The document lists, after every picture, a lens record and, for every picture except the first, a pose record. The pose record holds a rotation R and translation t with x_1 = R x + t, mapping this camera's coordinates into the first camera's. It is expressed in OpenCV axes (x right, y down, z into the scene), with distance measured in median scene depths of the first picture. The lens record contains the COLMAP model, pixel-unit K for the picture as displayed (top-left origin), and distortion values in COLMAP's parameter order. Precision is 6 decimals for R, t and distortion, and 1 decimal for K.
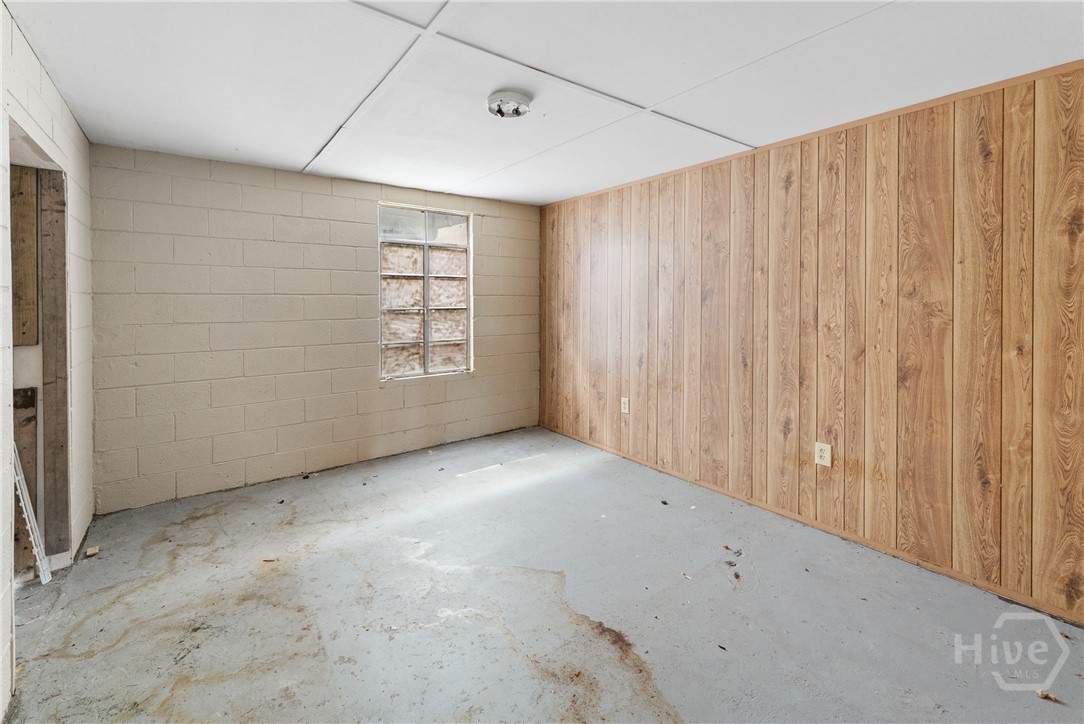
lens RADIAL K [[465.9, 0, 546.2], [0, 465.9, 303.9], [0, 0, 1]] dist [0.000451, 0.000364]
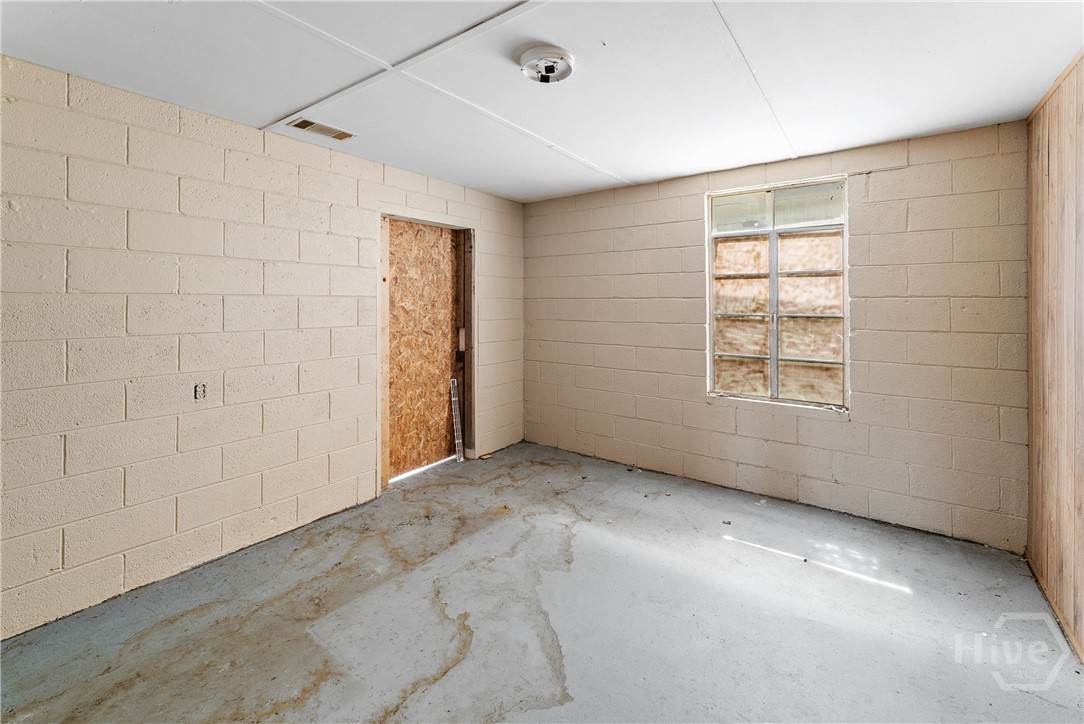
lens RADIAL K [[465.9, 0, 546.2], [0, 465.9, 303.9], [0, 0, 1]] dist [0.000451, 0.000364]
pose [[0.281653, 0.002884, -0.959512, 0.394288], [-0.011984, 0.999928, -0.000513, -0.004159], [0.959441, 0.011643, 0.281668, 0.442308]]
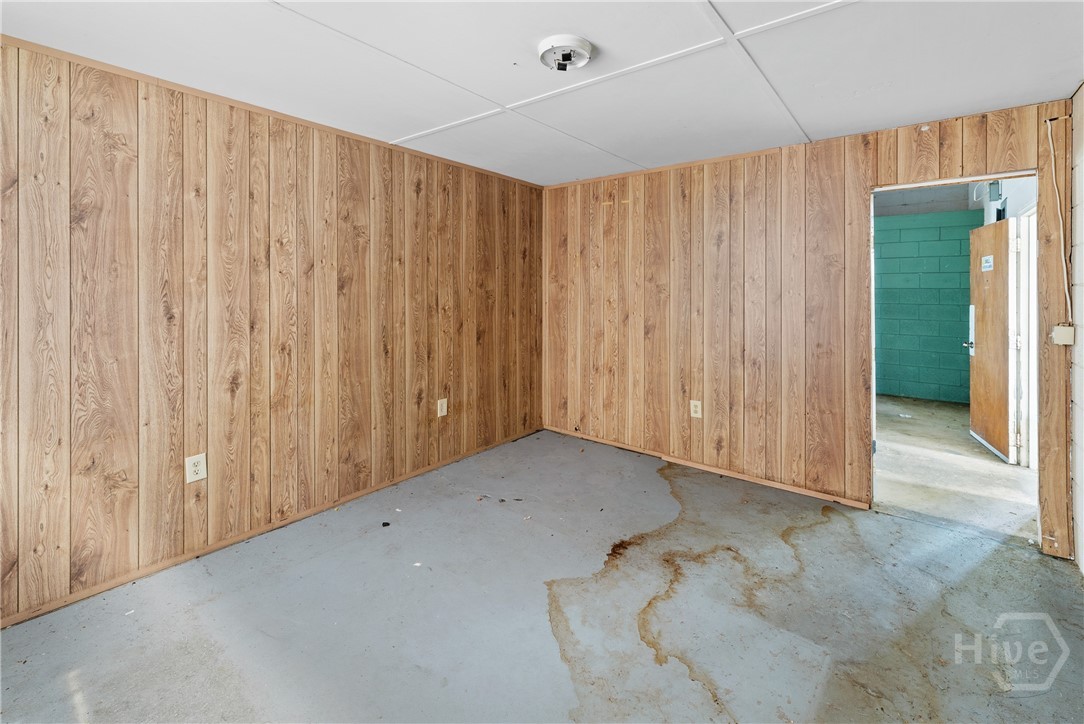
lens RADIAL K [[457.8, 0, 547.0], [0, 457.8, 287.9], [0, 0, 1]] dist [0.000334, 0.000079]
pose [[-0.242852, 0.000214, 0.970063, -0.490242], [0.002488, 0.999997, 0.000402, -0.007279], [-0.970060, 0.002511, -0.242852, 0.703410]]
